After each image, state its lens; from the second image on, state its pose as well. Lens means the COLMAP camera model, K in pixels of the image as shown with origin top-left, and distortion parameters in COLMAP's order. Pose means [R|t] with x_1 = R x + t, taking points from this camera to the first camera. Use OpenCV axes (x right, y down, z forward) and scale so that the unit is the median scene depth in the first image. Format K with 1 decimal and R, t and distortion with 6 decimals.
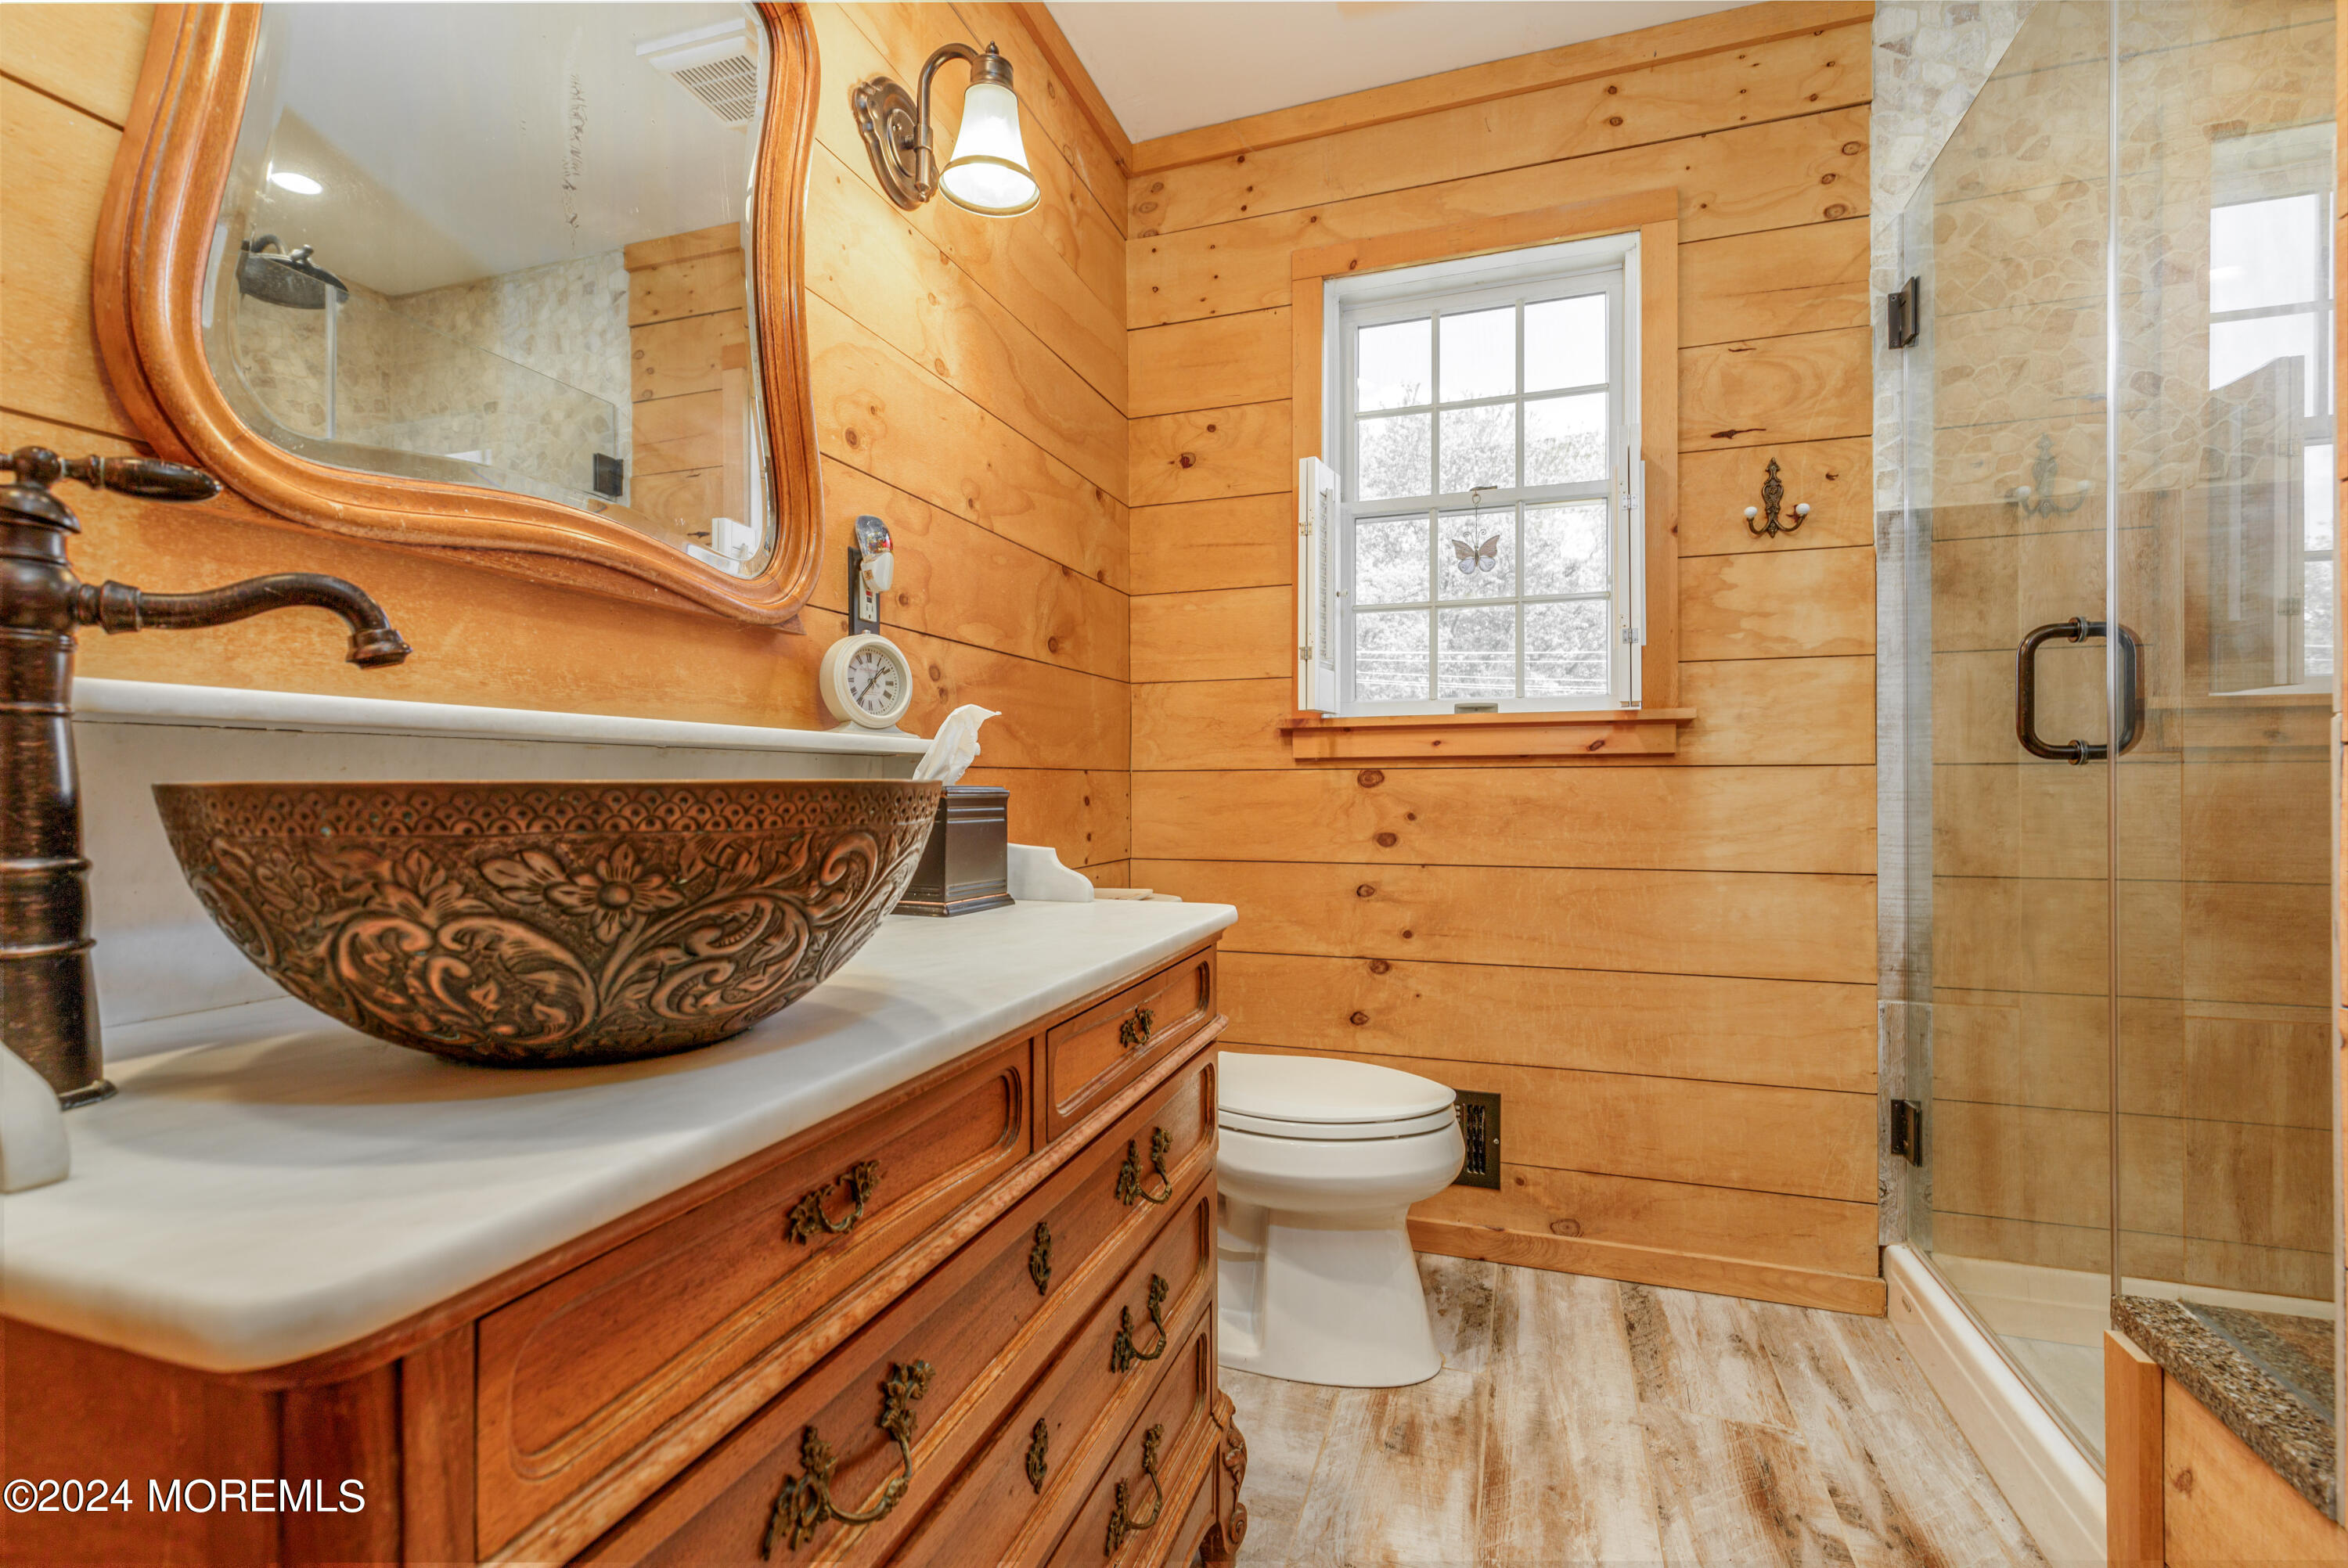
lens RADIAL K [[1070.6, 0, 1174.5], [0, 1070.6, 786.2], [0, 0, 1]] dist [0.003404, -0.000012]
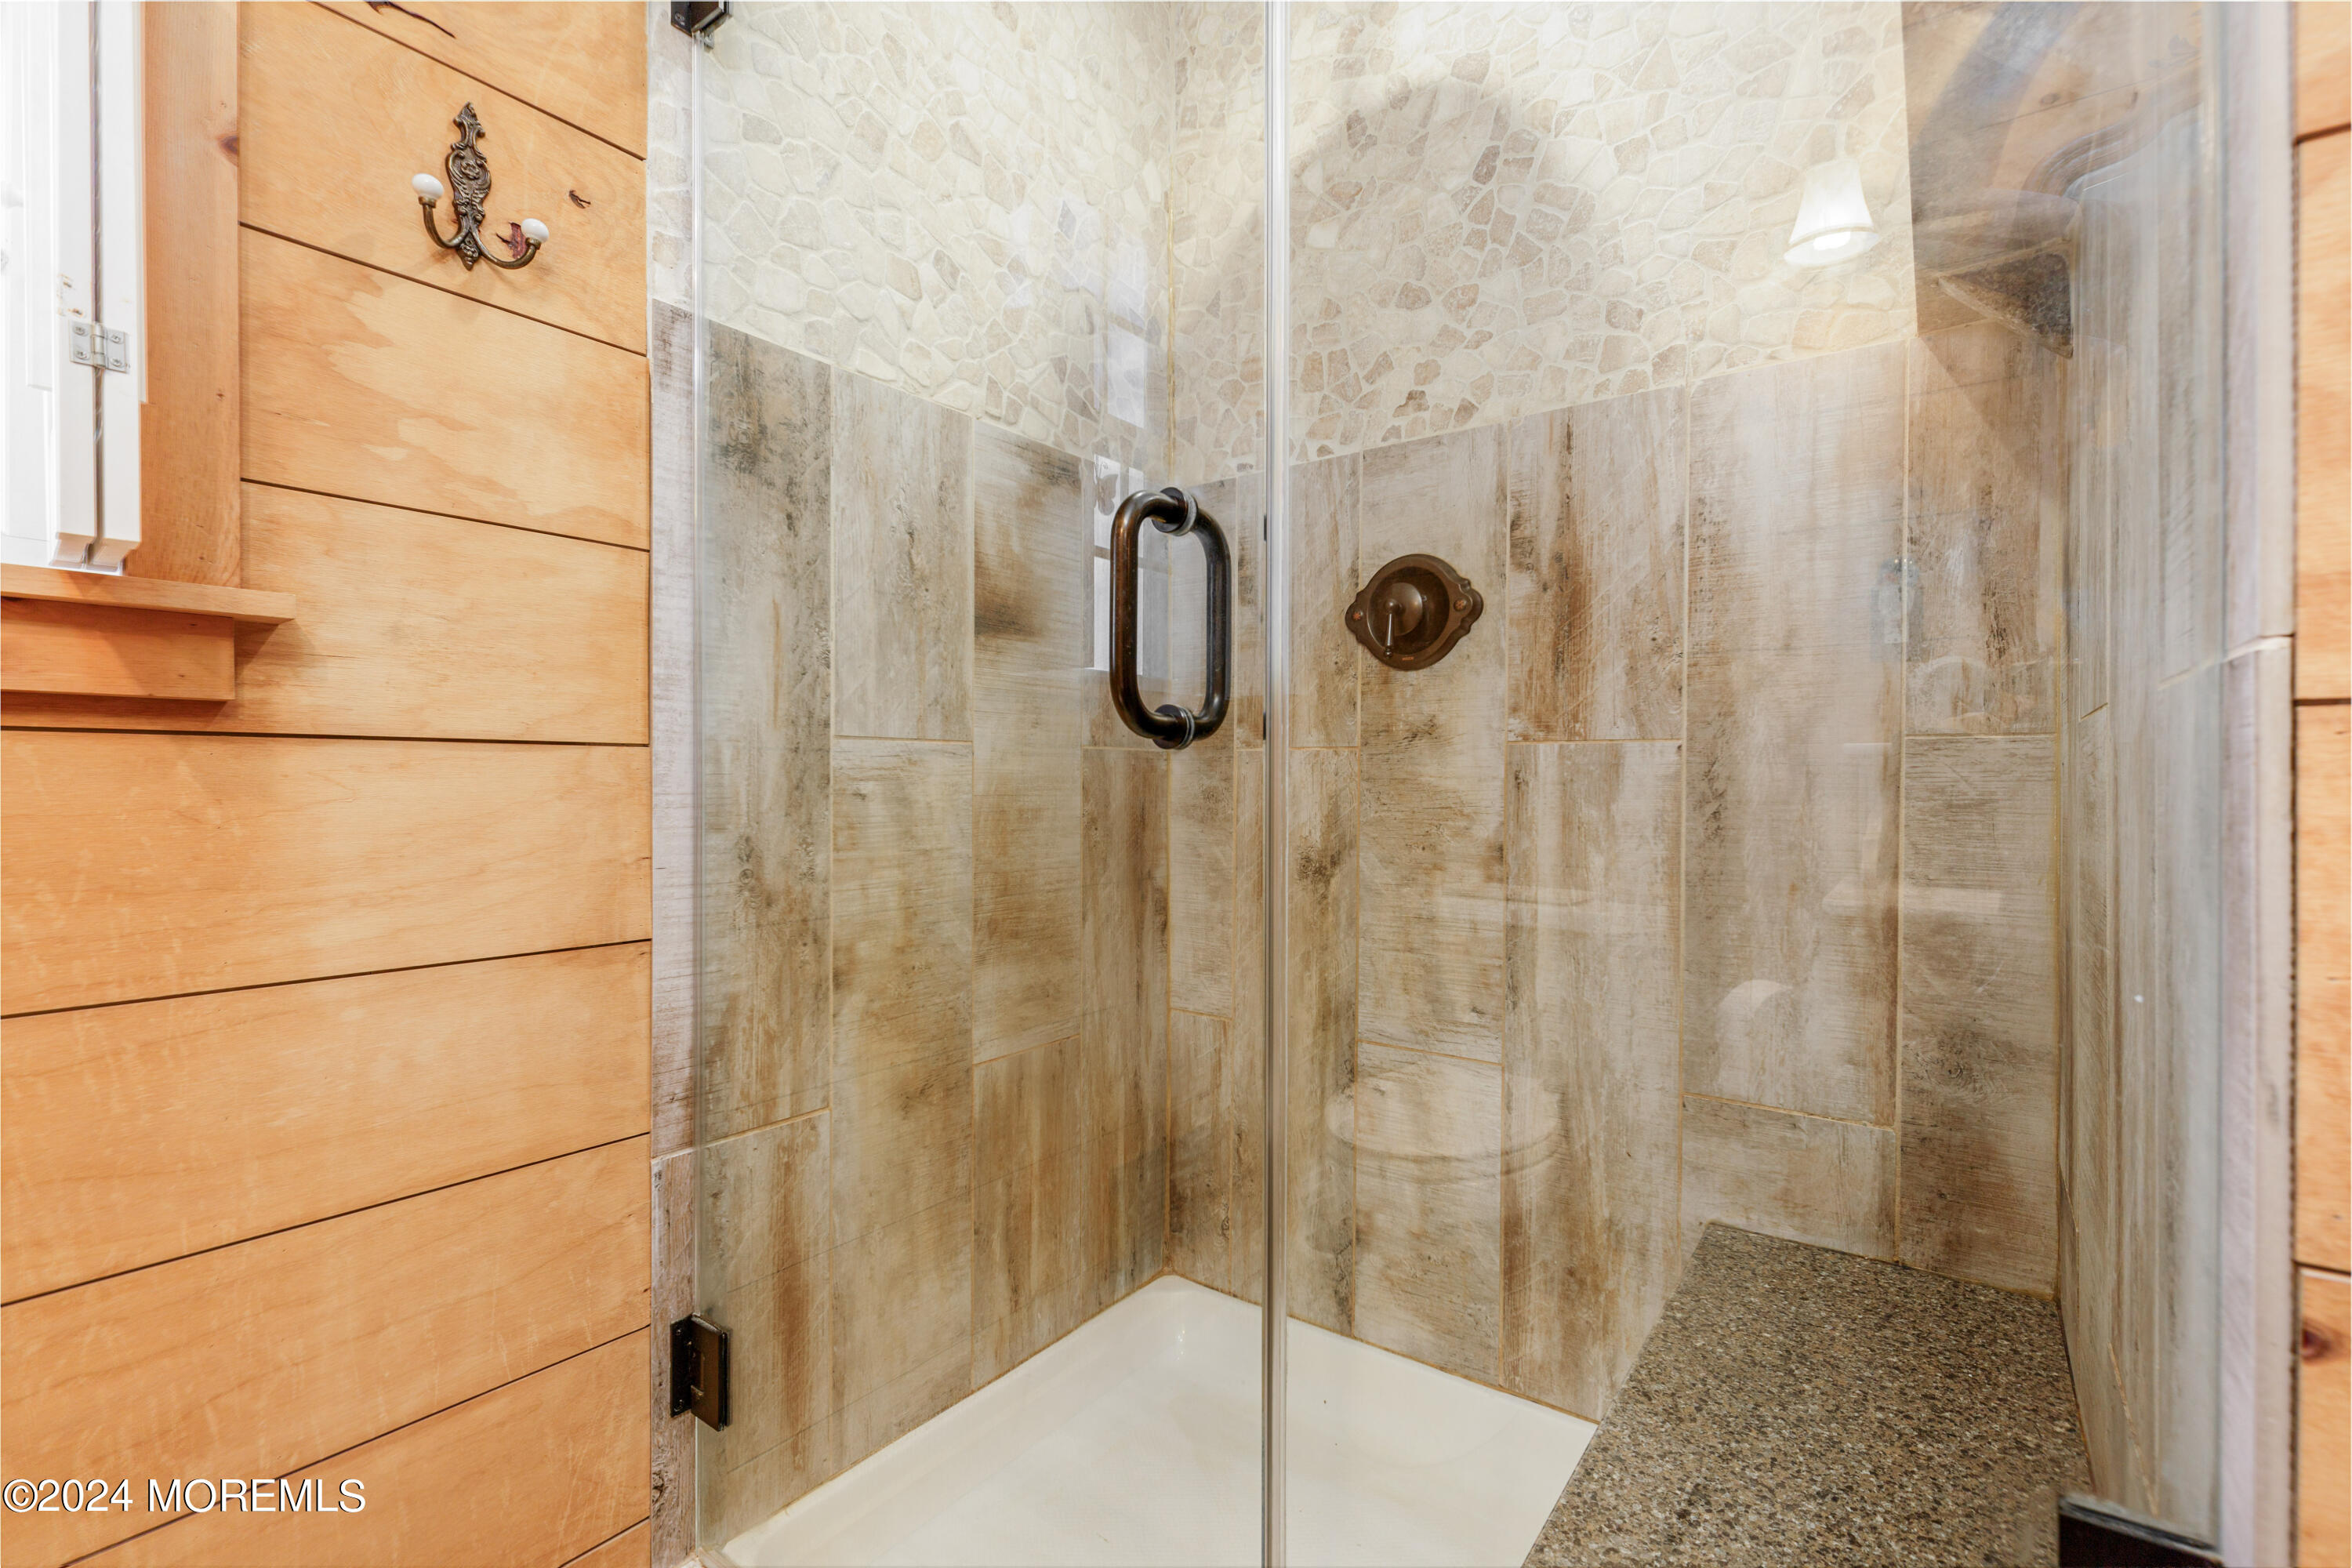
lens RADIAL K [[1072.6, 0, 1181.4], [0, 1072.6, 781.0], [0, 0, 1]] dist [0.003404, -0.000012]
pose [[0.325712, -0.000867, 0.945469, 0.208513], [-0.001931, 0.999997, 0.001582, -0.002672], [-0.945467, -0.002341, 0.325709, 0.549344]]
